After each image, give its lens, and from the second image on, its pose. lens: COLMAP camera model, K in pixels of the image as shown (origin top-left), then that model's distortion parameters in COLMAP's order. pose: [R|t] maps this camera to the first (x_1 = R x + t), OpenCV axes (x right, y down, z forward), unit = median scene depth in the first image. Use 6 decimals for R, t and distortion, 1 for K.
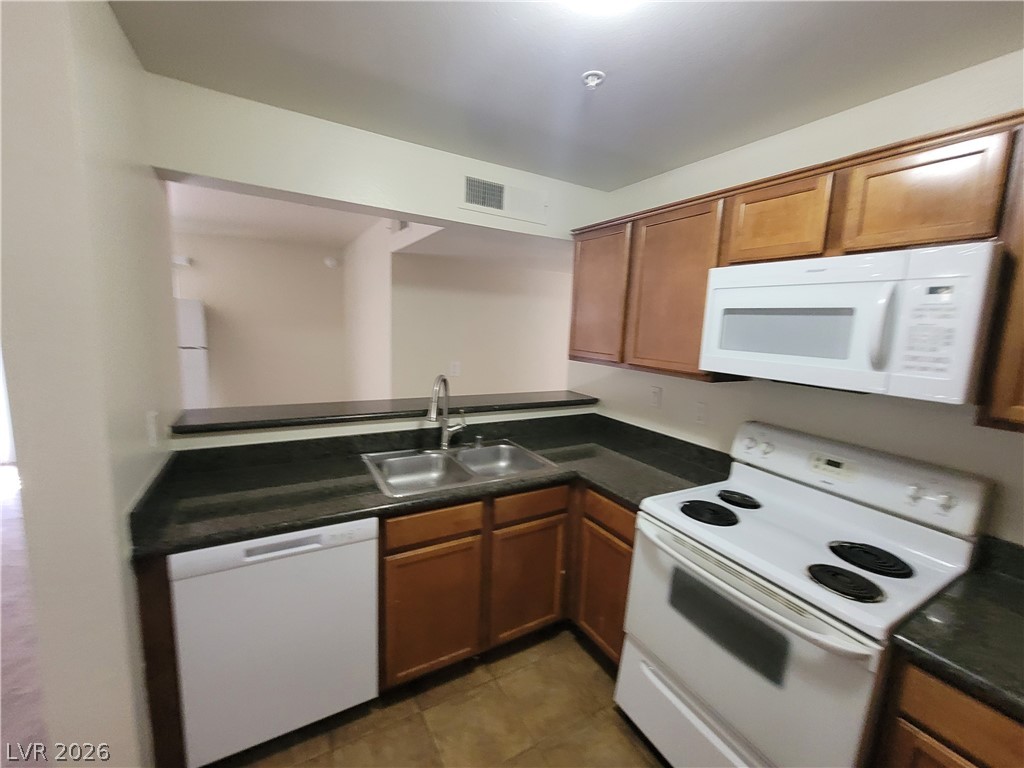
lens RADIAL K [[417.6, 0, 514.4], [0, 417.6, 379.8], [0, 0, 1]] dist [-0.008259, 0.000103]
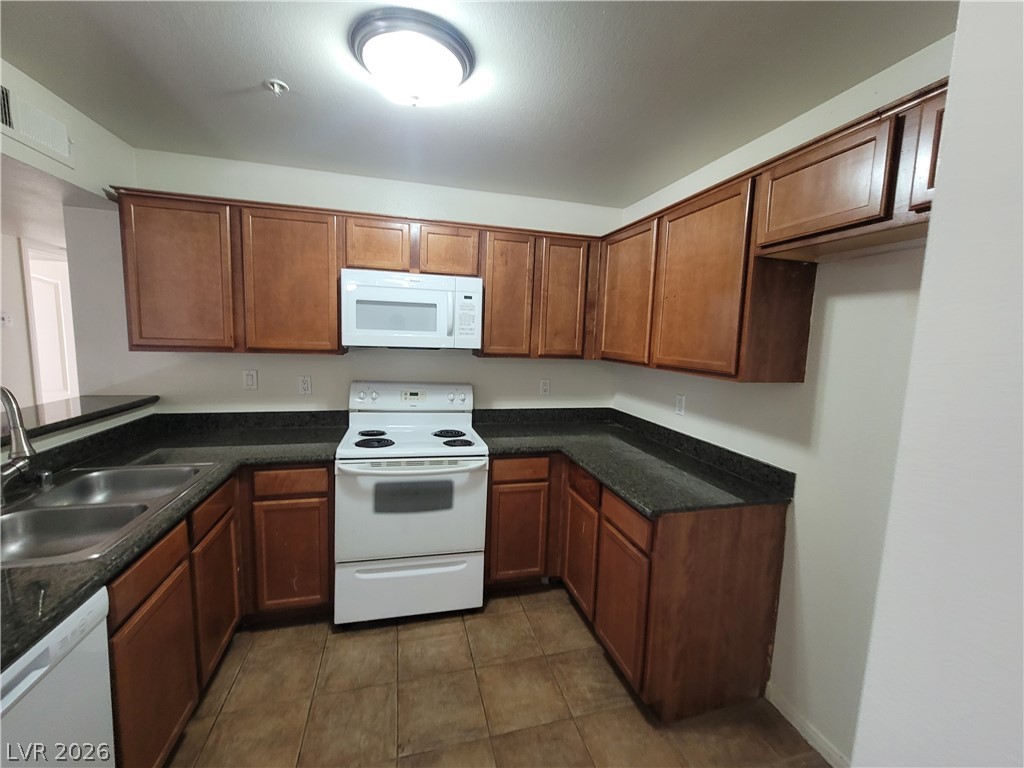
lens RADIAL K [[417.6, 0, 514.4], [0, 417.6, 379.8], [0, 0, 1]] dist [-0.008259, 0.000103]
pose [[0.253829, -0.139228, 0.957176, -0.730982], [0.107521, 0.987514, 0.115128, -0.009677], [-0.961255, 0.073693, 0.265630, 0.138779]]
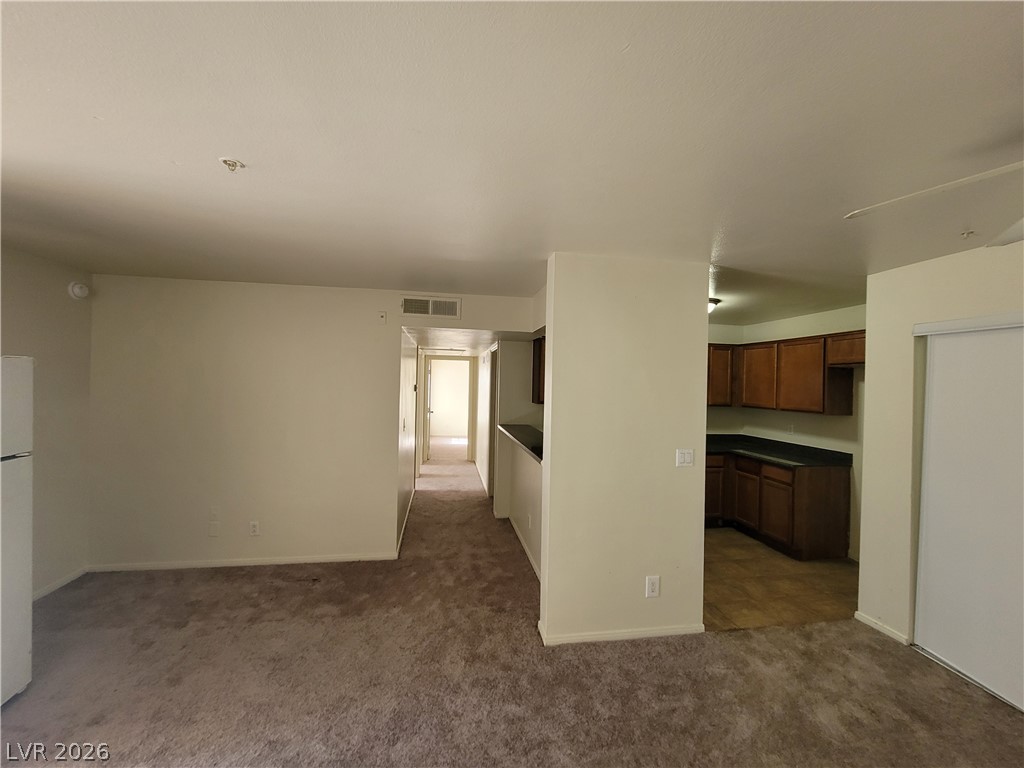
lens RADIAL K [[417.6, 0, 514.4], [0, 417.6, 379.8], [0, 0, 1]] dist [-0.008259, 0.000103]
pose [[0.349699, -0.031172, 0.936343, -2.674853], [0.118702, 0.992866, -0.011279, -0.243080], [-0.929312, 0.115090, 0.350904, 0.734490]]
